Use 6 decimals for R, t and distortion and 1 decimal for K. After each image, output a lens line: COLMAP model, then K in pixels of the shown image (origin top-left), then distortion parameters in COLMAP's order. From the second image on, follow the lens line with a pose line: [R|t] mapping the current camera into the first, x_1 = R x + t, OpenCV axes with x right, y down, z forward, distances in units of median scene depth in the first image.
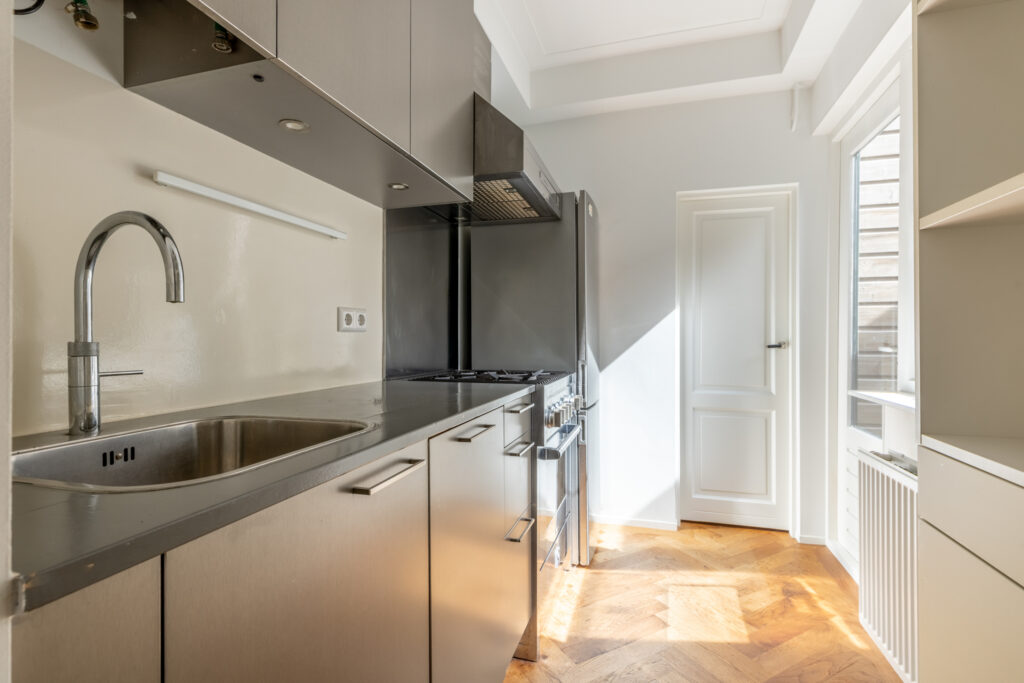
lens RADIAL K [[482.6, 0, 509.7], [0, 482.6, 340.3], [0, 0, 1]] dist [-0.001231, -0.000039]
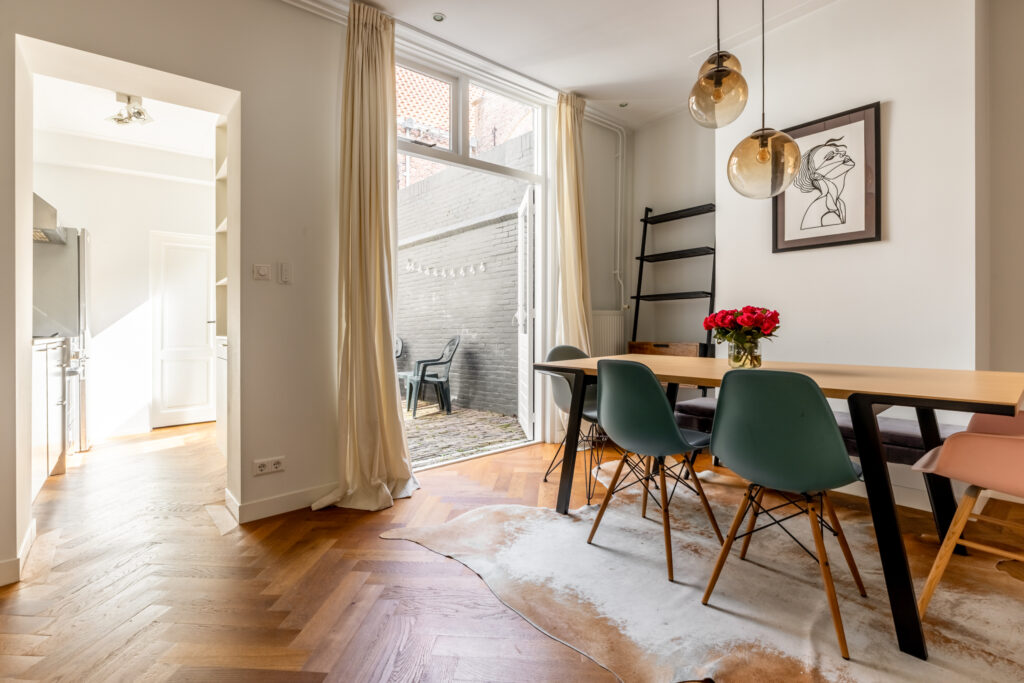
lens RADIAL K [[478.3, 0, 514.9], [0, 478.3, 323.2], [0, 0, 1]] dist [-0.003638, -0.000442]
pose [[0.558846, 0.004254, 0.829260, -0.387586], [0.005121, 0.999950, -0.008581, 0.041827], [-0.829255, 0.009042, 0.558797, -1.181573]]
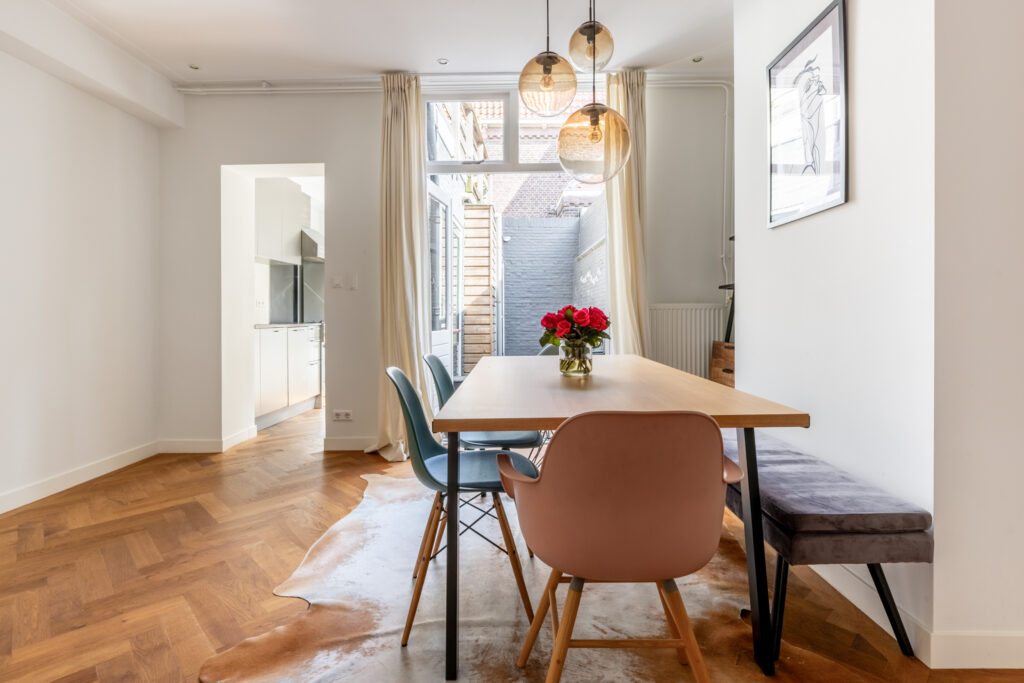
lens RADIAL K [[511.7, 0, 509.9], [0, 511.7, 312.2], [0, 0, 1]] dist [-0.004724, -0.000006]
pose [[0.967052, 0.004369, 0.254543, 0.286845], [-0.003330, 0.999984, -0.004512, 0.018677], [-0.254559, 0.003515, 0.967051, -1.867172]]
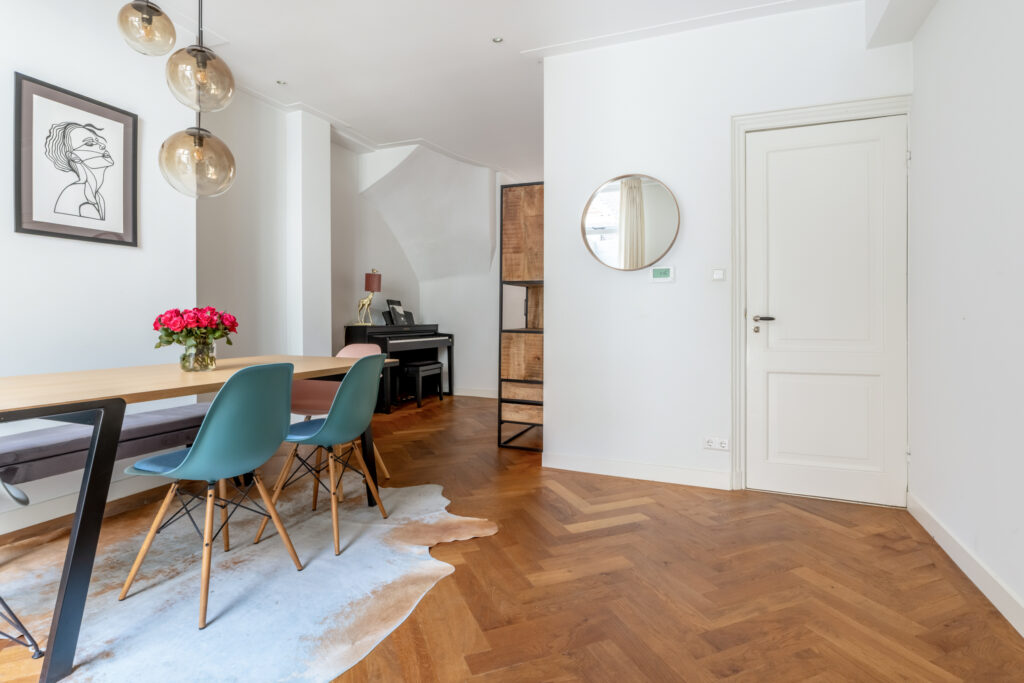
lens RADIAL K [[511.7, 0, 518.1], [0, 511.7, 324.1], [0, 0, 1]] dist [-0.004724, -0.000006]
pose [[-0.995584, 0.004634, 0.093763, -0.058504], [0.005804, 0.999909, 0.012214, 0.026462], [-0.093698, 0.012705, -0.995520, -0.141422]]
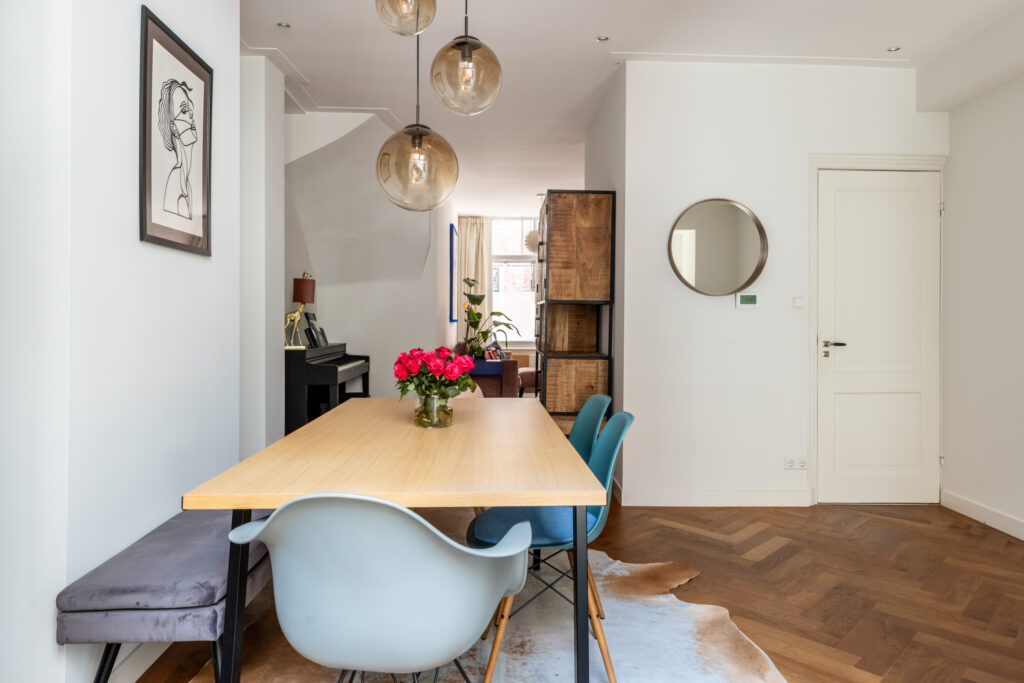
lens RADIAL K [[670.9, 0, 520.8], [0, 670.9, 325.9], [0, 0, 1]] dist [0.015566, -0.006943]
pose [[-0.945851, 0.007883, -0.324505, 0.830732], [0.004259, 0.999920, 0.011877, -0.041799], [0.324573, 0.009852, -0.945809, -0.026158]]
